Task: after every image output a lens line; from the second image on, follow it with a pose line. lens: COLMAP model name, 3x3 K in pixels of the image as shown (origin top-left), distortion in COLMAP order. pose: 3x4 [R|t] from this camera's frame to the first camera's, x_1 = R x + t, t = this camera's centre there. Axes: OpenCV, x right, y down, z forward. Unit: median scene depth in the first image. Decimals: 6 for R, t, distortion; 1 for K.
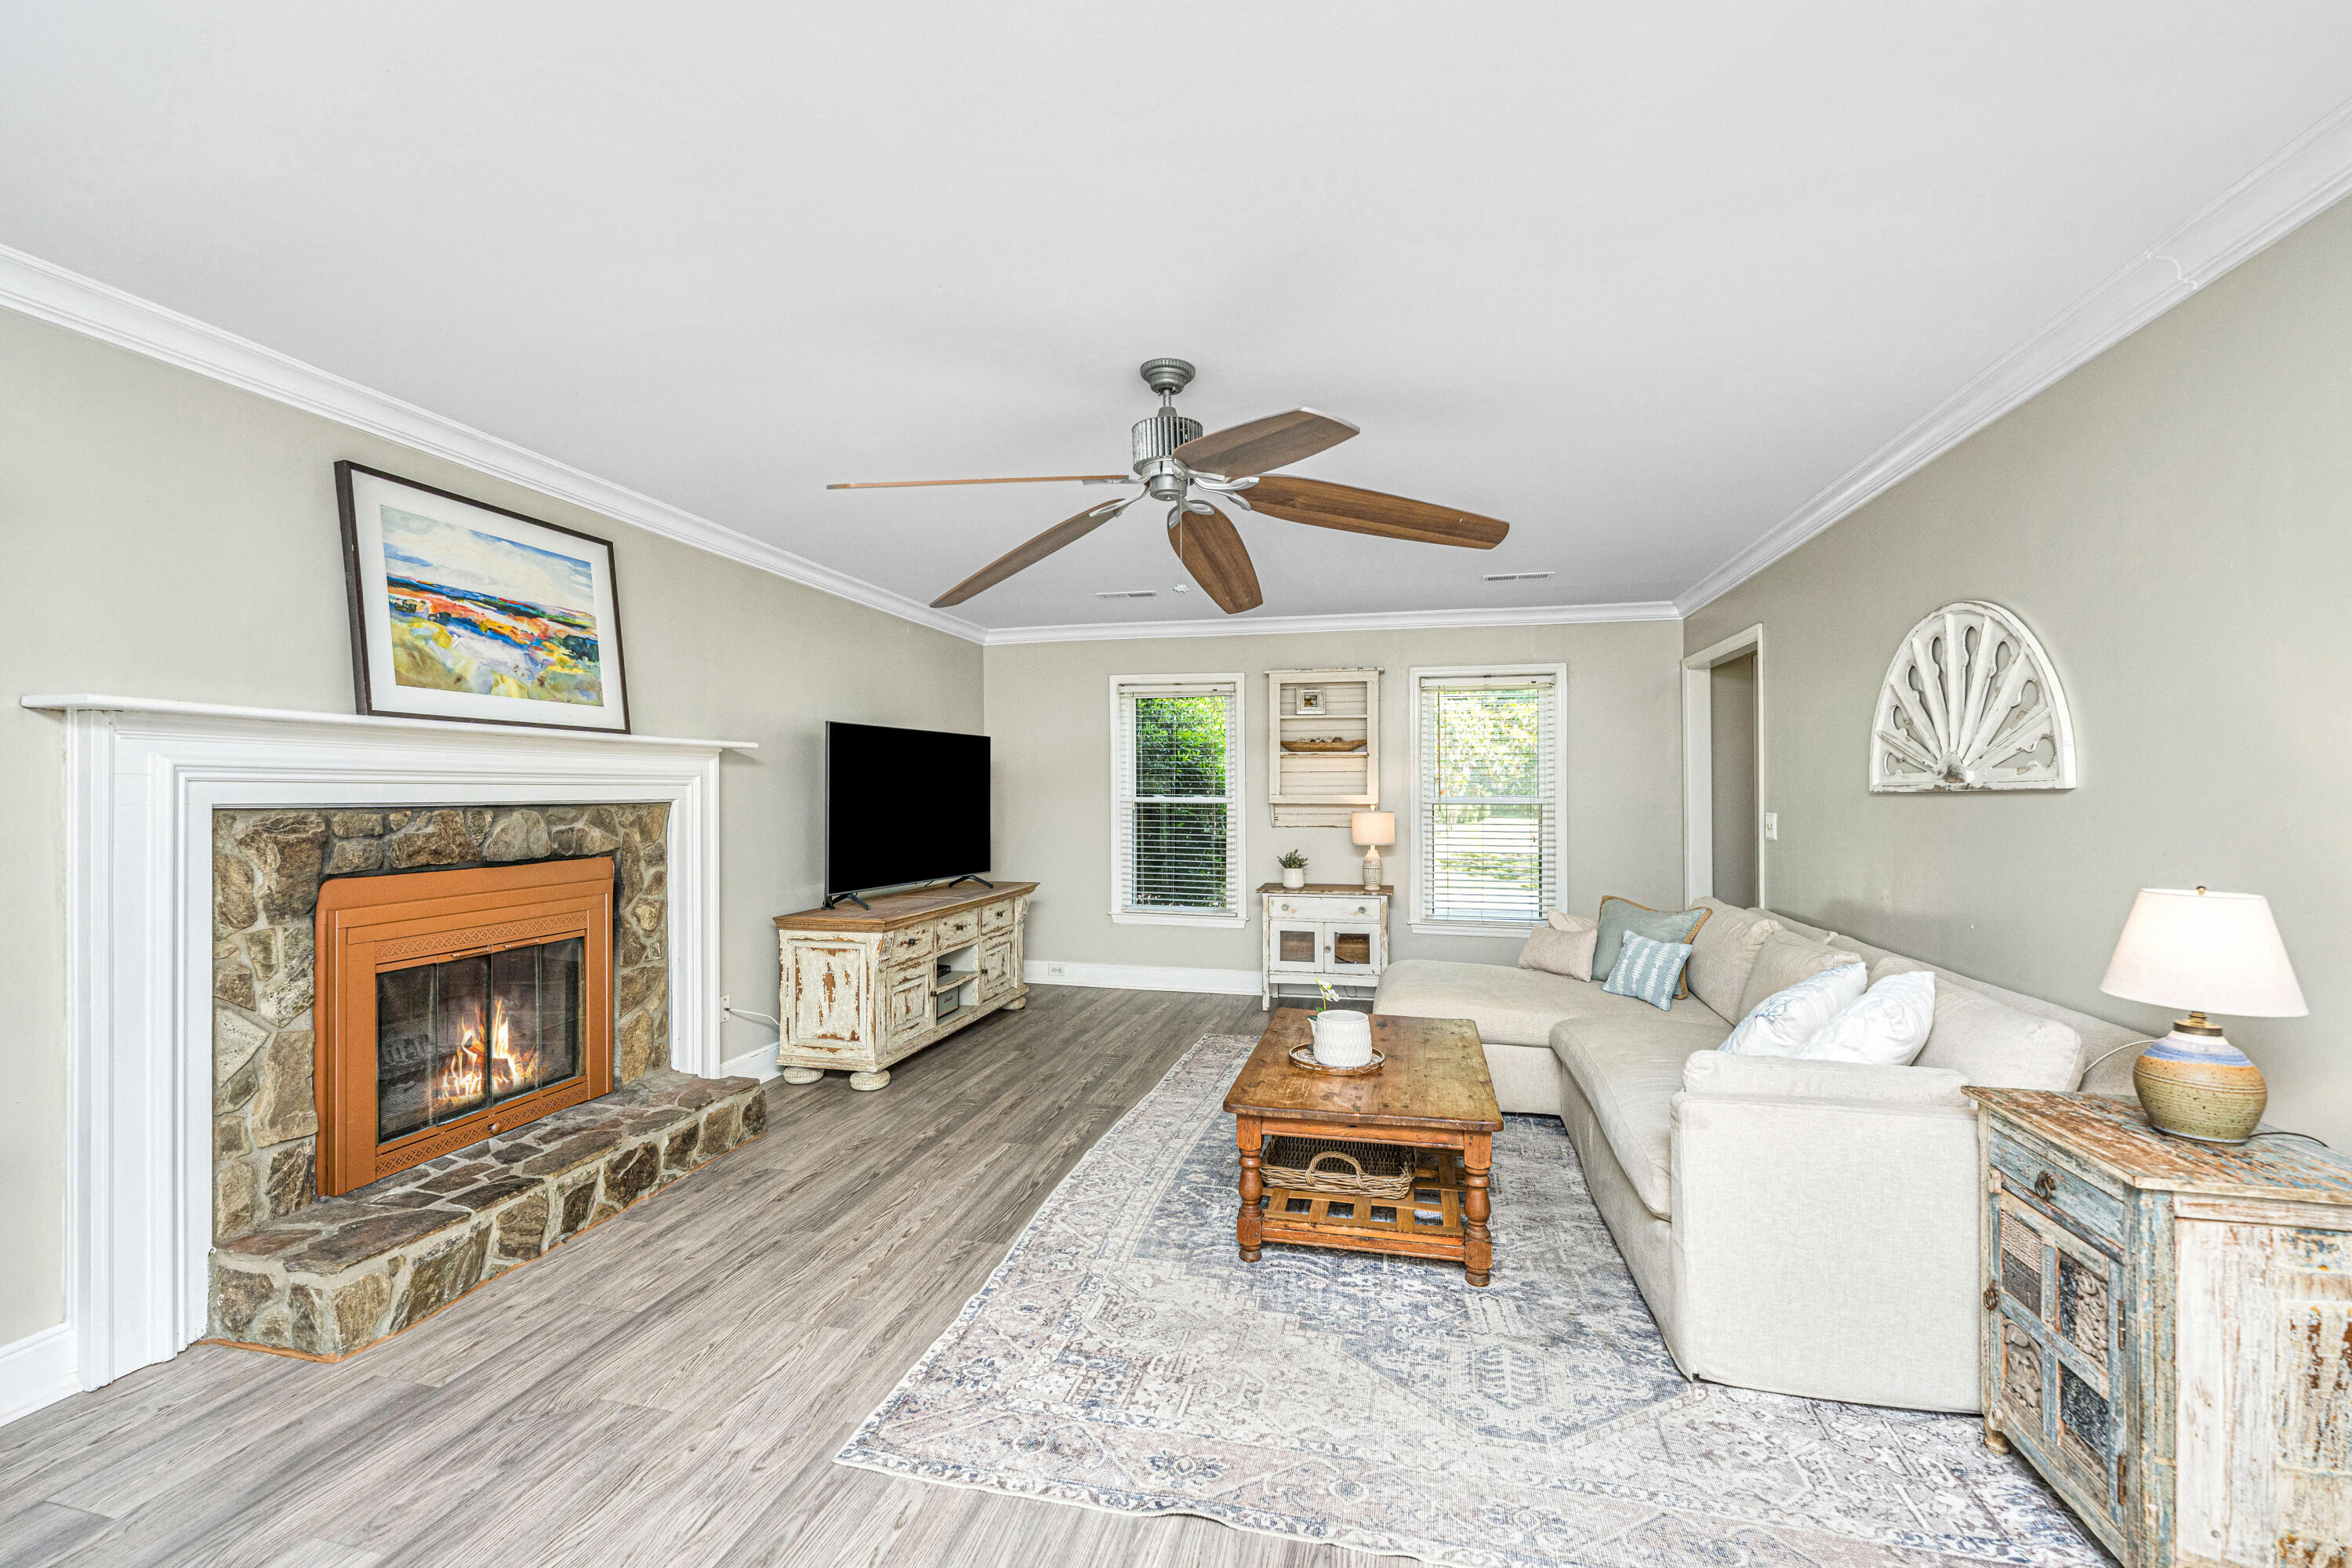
lens RADIAL K [[1008.3, 0, 1173.8], [0, 1008.3, 792.2], [0, 0, 1]] dist [-0.000268, 0.000066]
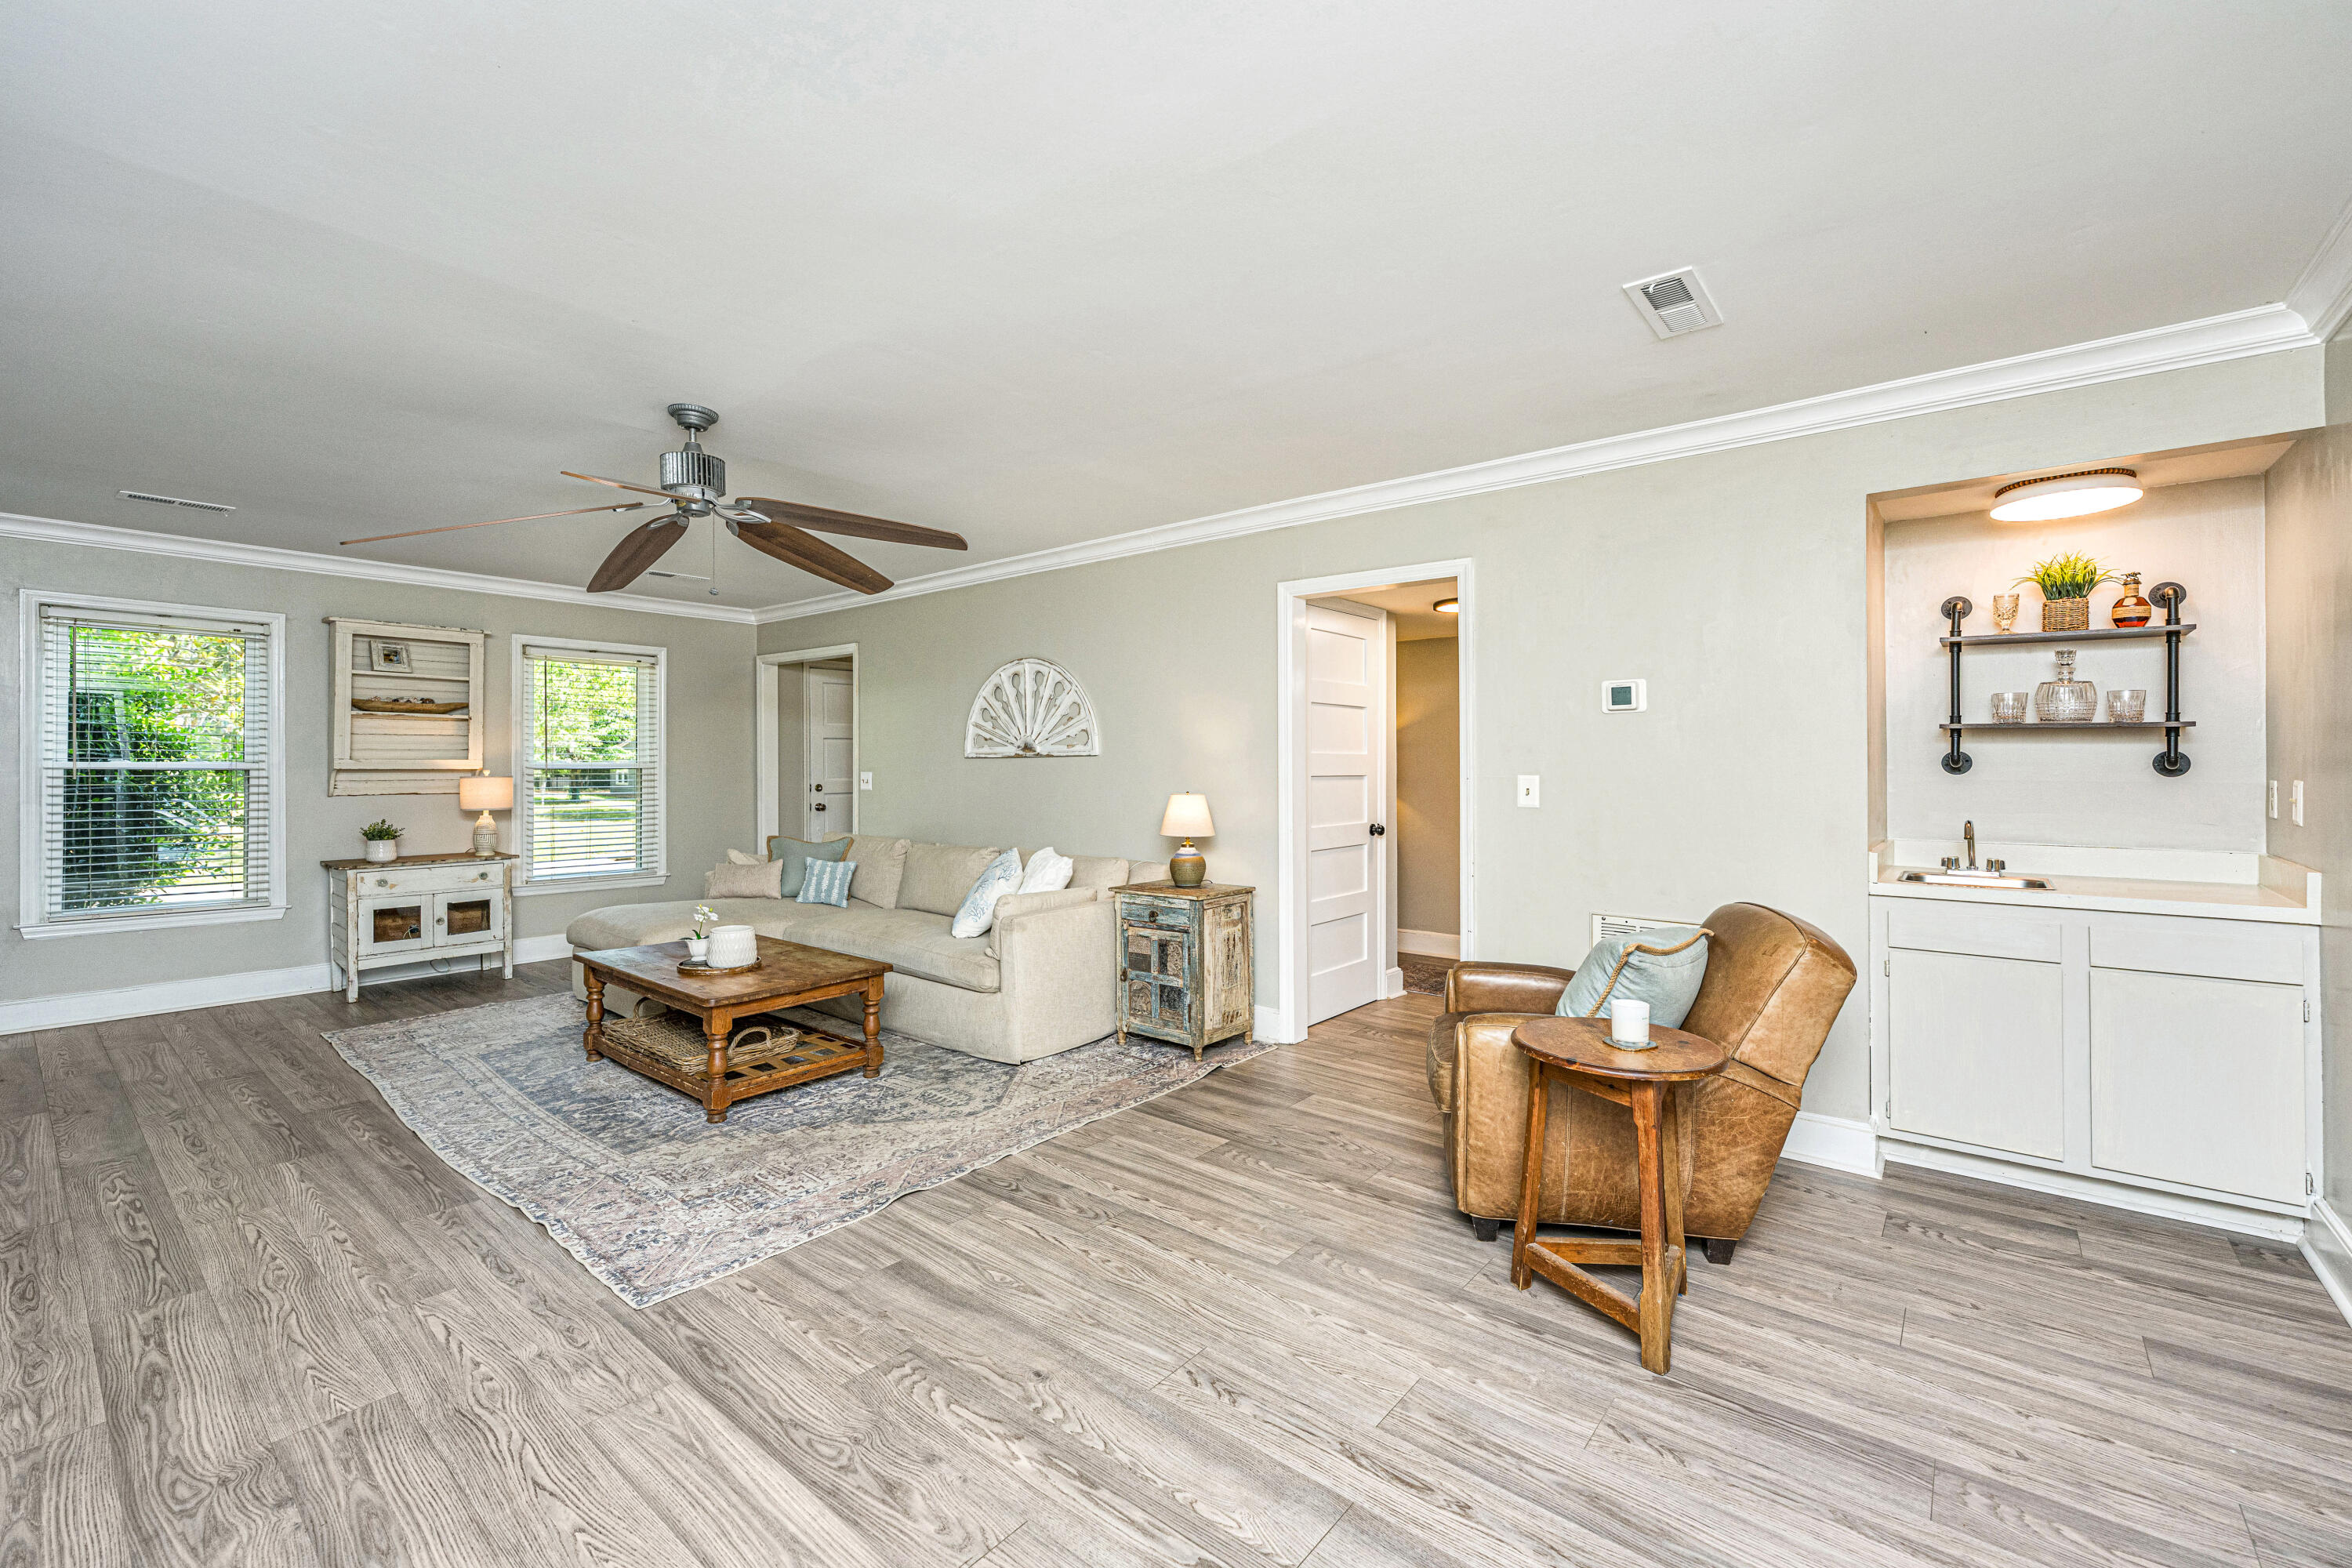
lens RADIAL K [[966.1, 0, 1170.9], [0, 966.1, 757.7], [0, 0, 1]] dist [0.001495, 0.000255]
pose [[0.446111, 0.005469, 0.894961, -0.608696], [-0.001319, 0.999984, -0.005453, 0.008914], [-0.894977, 0.001252, 0.446111, -0.042920]]
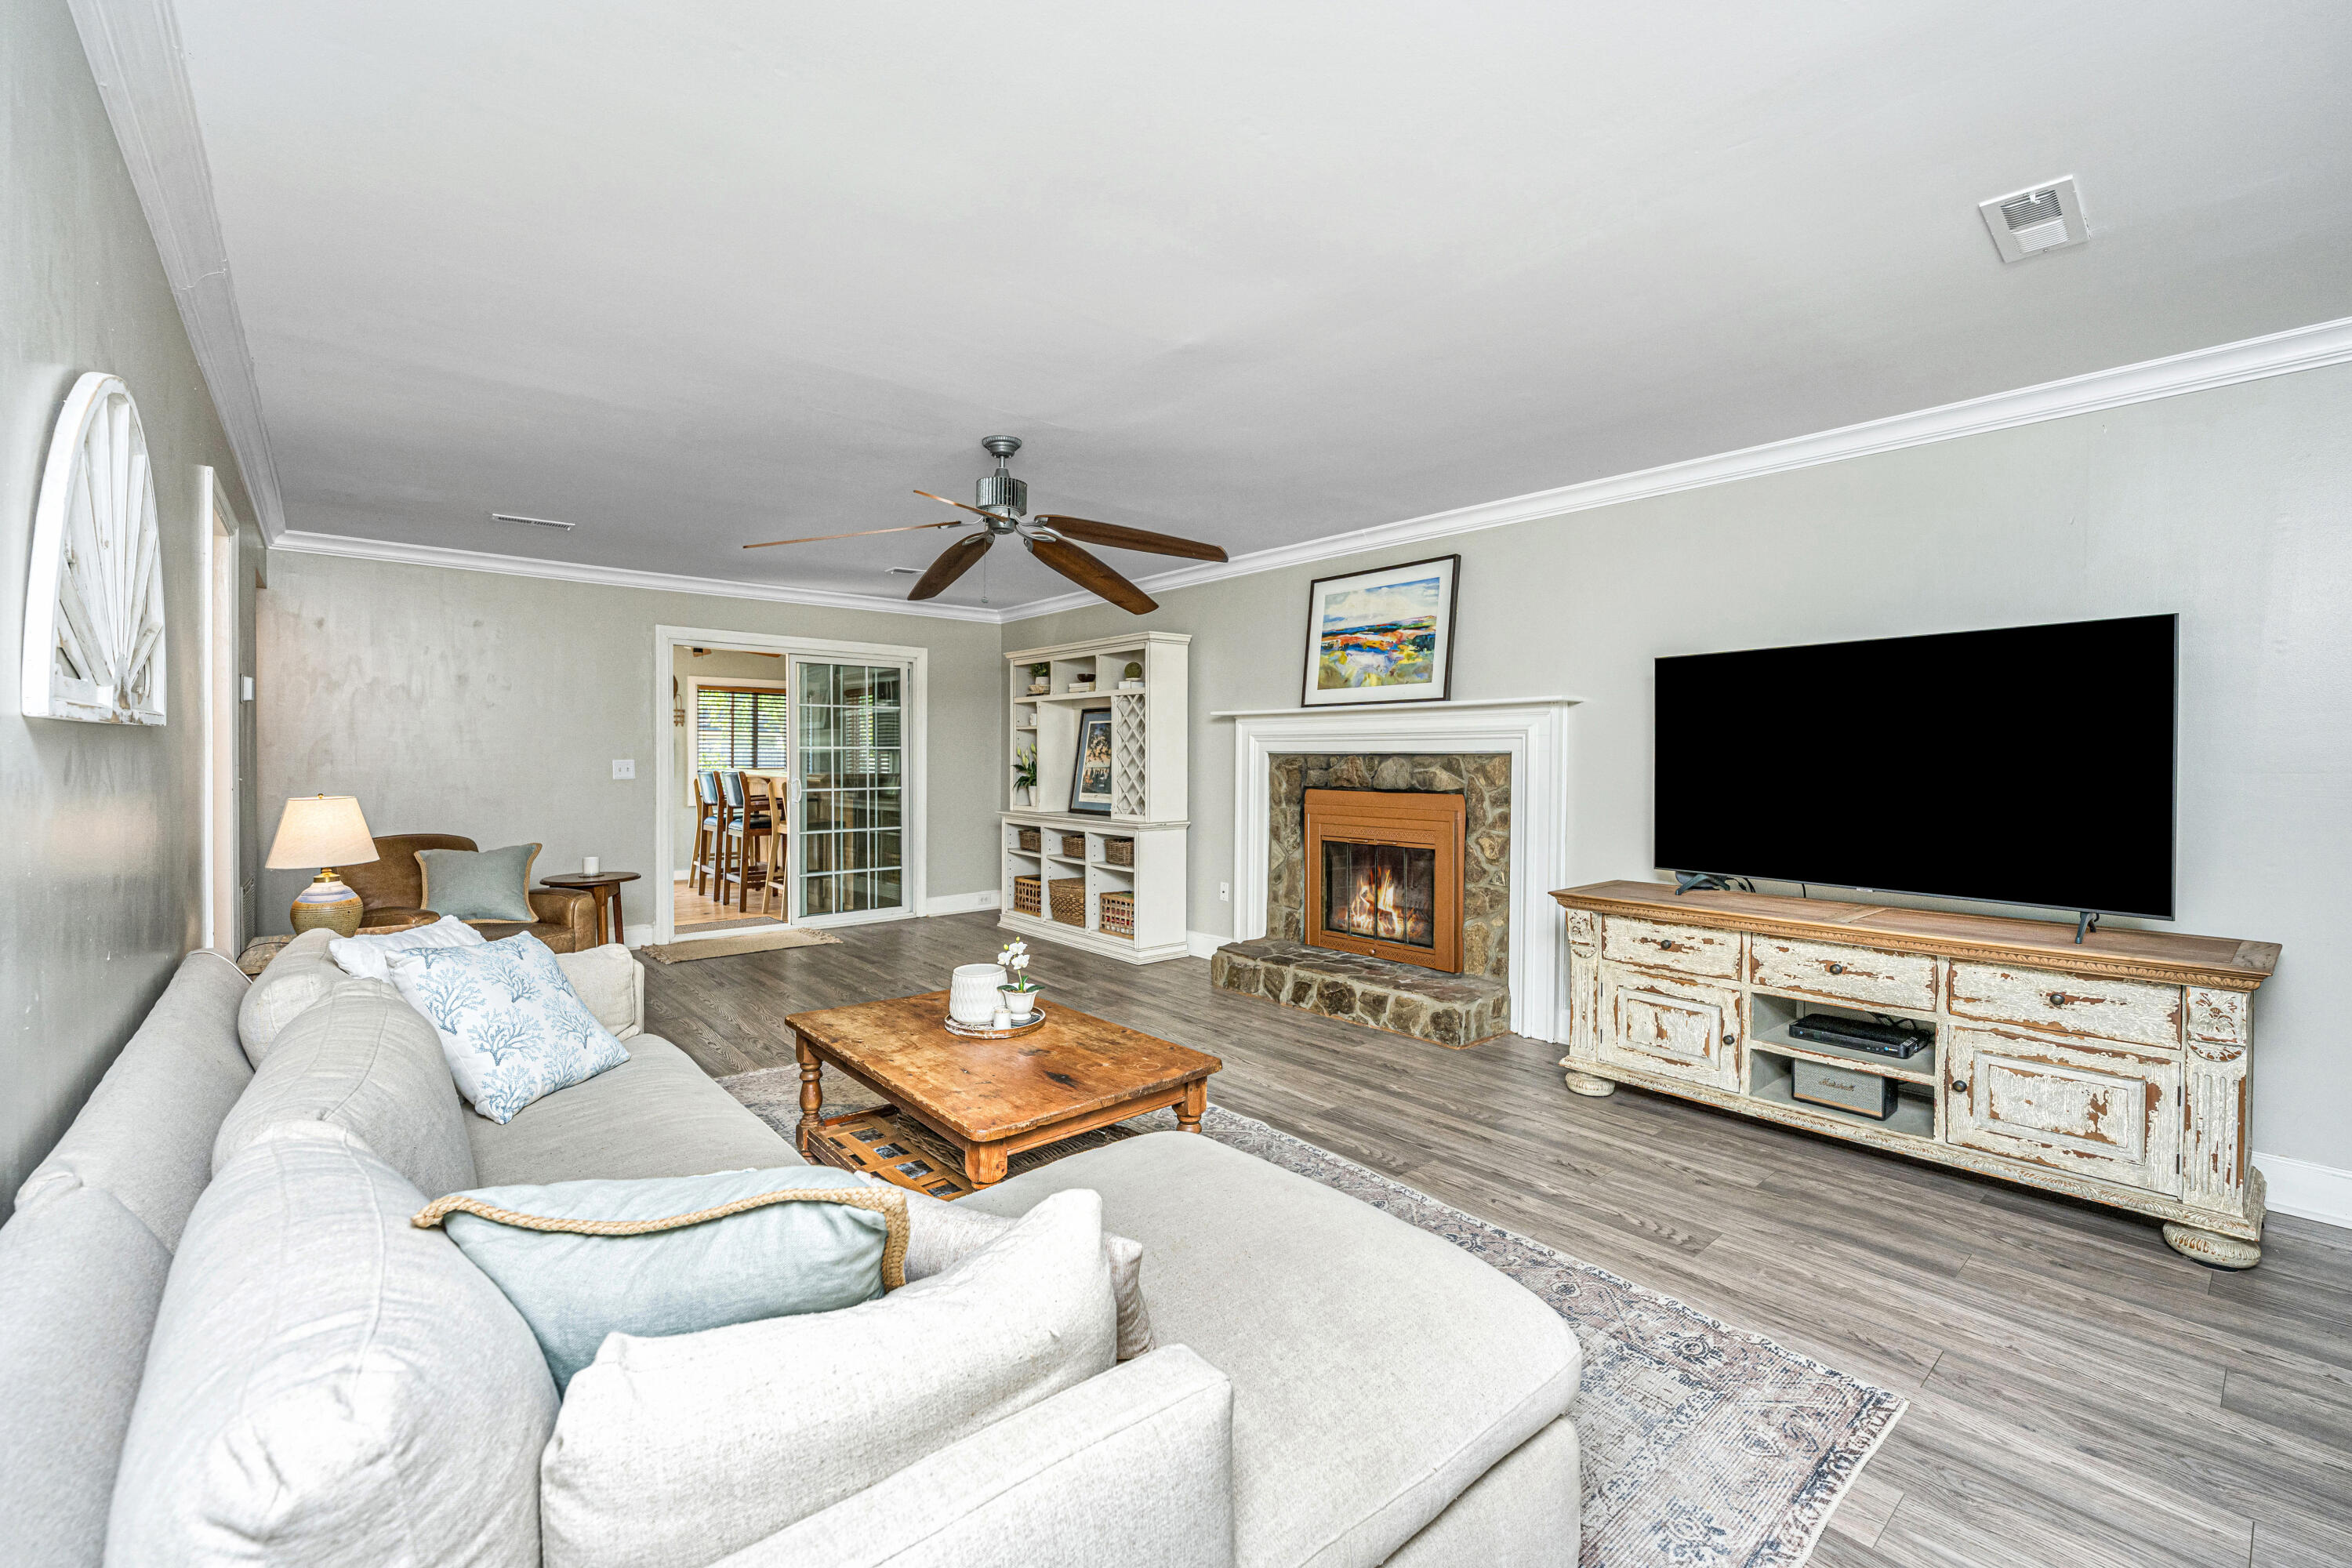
lens RADIAL K [[970.8, 0, 1131.5], [0, 970.8, 765.7], [0, 0, 1]] dist [0.000788, 0.000096]
pose [[-0.617877, 0.009326, -0.786220, 0.733590], [-0.001417, 0.999915, 0.012975, 0.011465], [0.786274, 0.009131, -0.617811, 1.529075]]
